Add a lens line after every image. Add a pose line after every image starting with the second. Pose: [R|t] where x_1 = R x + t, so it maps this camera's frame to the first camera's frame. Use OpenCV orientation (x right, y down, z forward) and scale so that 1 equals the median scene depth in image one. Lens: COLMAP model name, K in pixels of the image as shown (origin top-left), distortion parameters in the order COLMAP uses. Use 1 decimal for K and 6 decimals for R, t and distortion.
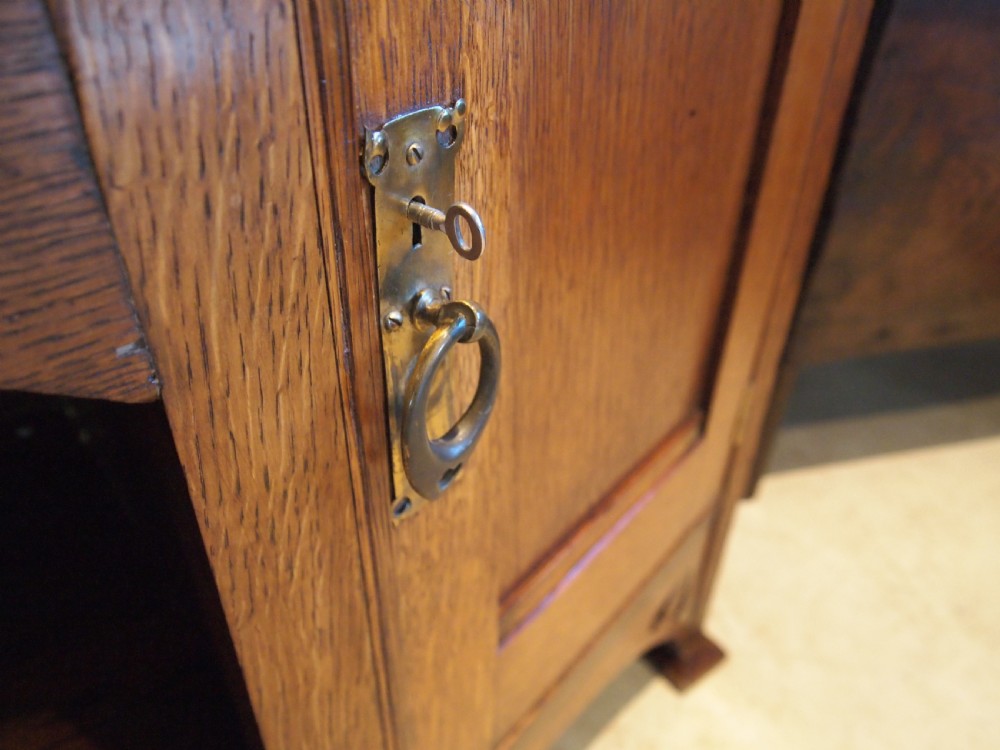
lens RADIAL K [[787.3, 0, 500.0], [0, 787.3, 375.0], [0, 0, 1]] dist [-0.060315, -0.001428]
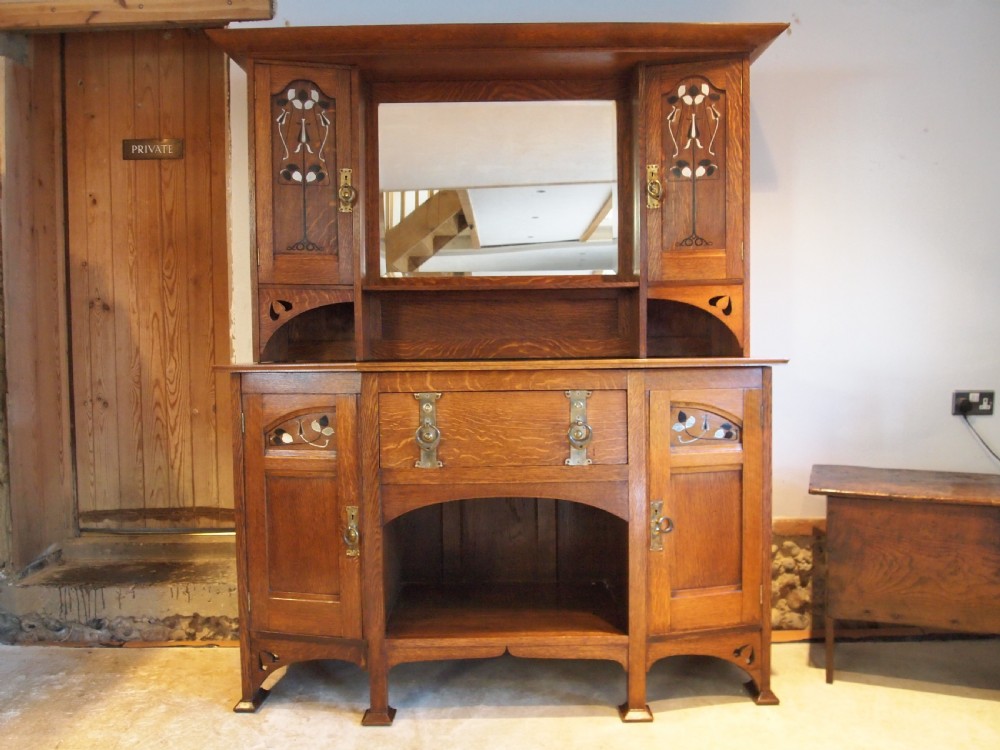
lens RADIAL K [[809.4, 0, 498.9], [0, 809.4, 375.7], [0, 0, 1]] dist [-0.044863, 0.003207]
pose [[0.802834, -0.004120, -0.596188, 3.606132], [-0.320088, 0.840661, -0.436844, 2.841649], [0.502992, 0.541546, 0.673592, -6.430371]]
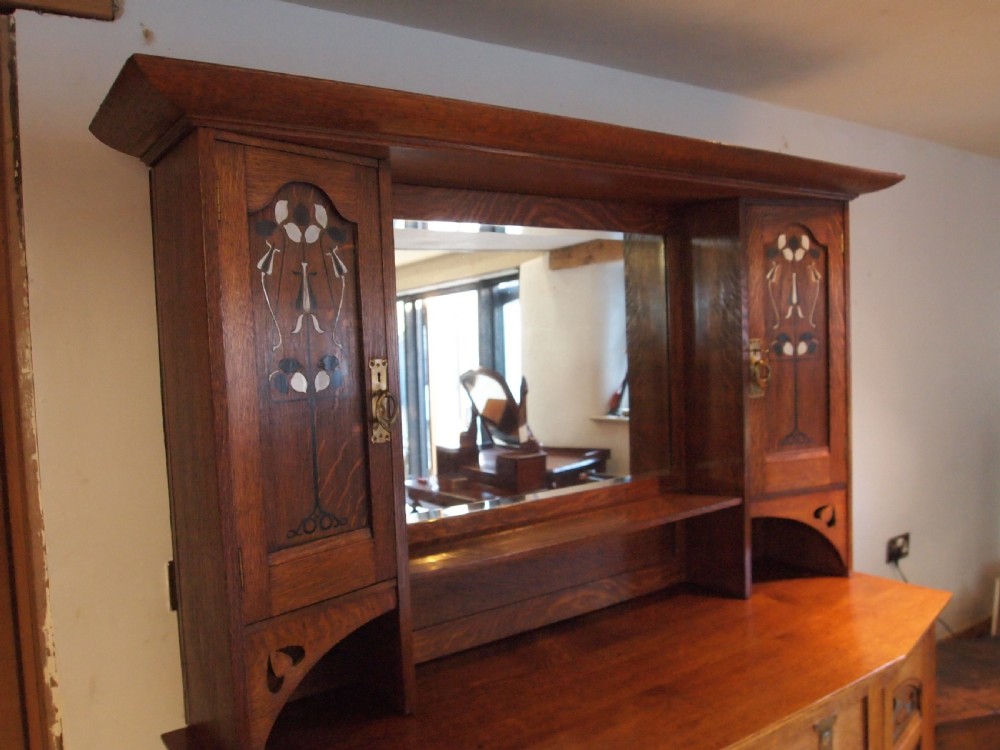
lens RADIAL K [[801.1, 0, 497.9], [0, 801.1, 379.6], [0, 0, 1]] dist [-0.044198, 0.001674]
pose [[0.997739, -0.059321, -0.031594, -2.668437], [0.033423, 0.845763, -0.532511, -0.078012], [0.058310, 0.530251, 0.845833, -6.281658]]
